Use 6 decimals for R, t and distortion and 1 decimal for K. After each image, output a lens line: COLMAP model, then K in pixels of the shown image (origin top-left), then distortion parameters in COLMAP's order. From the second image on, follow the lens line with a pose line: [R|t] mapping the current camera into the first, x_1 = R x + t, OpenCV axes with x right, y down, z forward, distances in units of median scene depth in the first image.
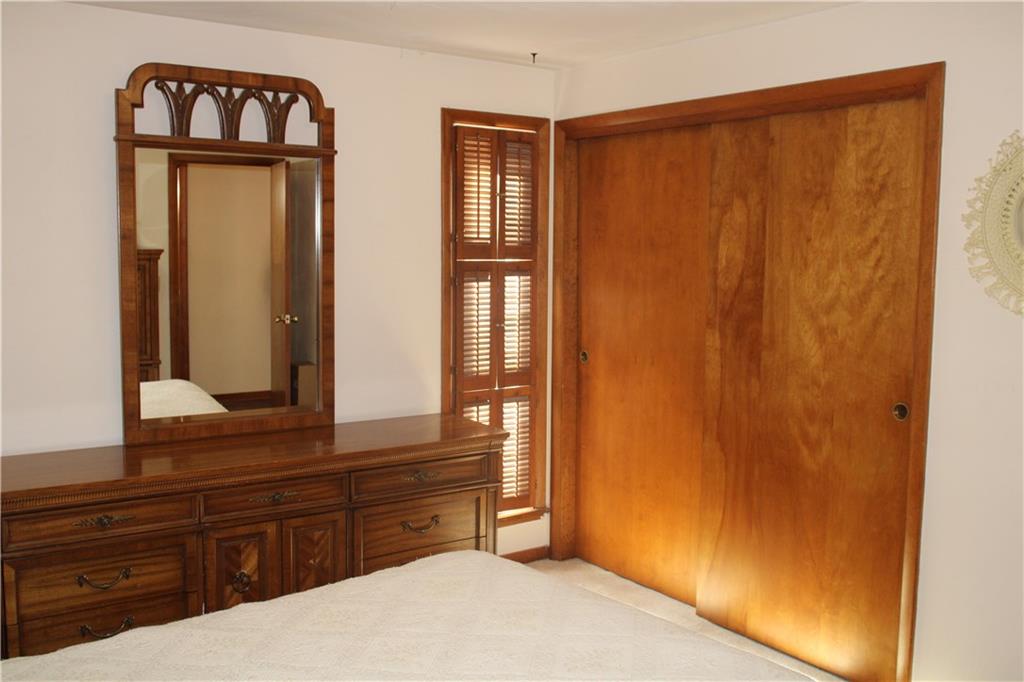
lens RADIAL K [[945.9, 0, 496.4], [0, 945.9, 328.1], [0, 0, 1]] dist [-0.092440, 0.083652]
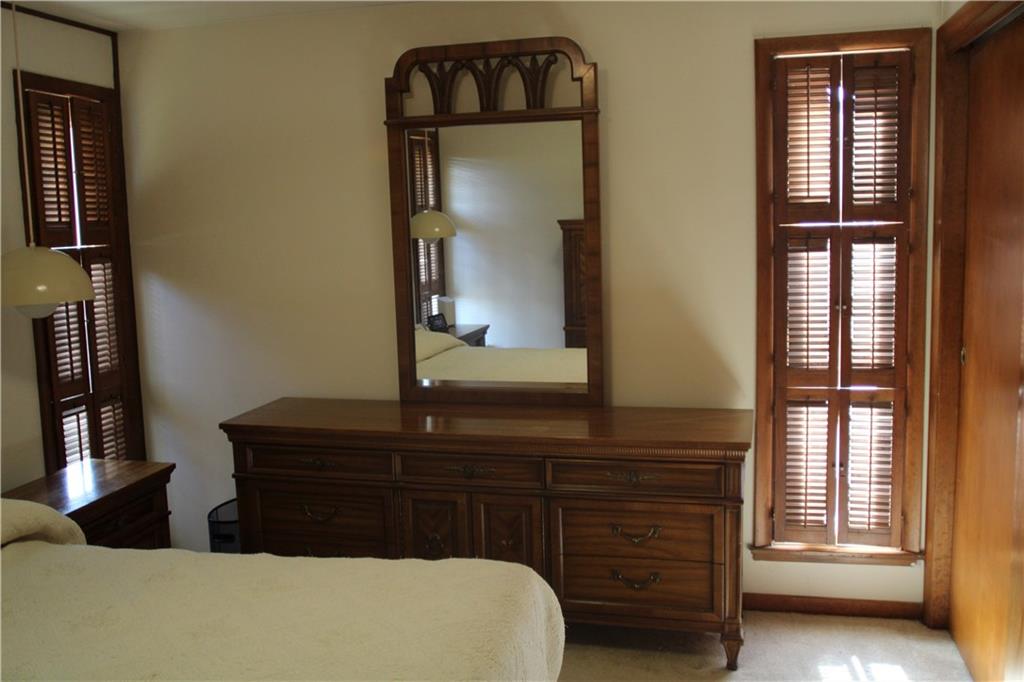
lens RADIAL K [[945.9, 0, 496.4], [0, 945.9, 328.1], [0, 0, 1]] dist [-0.092440, 0.083652]
pose [[0.648533, 0.060311, -0.758793, 0.417807], [-0.028994, 0.998090, 0.054550, -0.020286], [0.760634, -0.013377, 0.649043, 0.289535]]
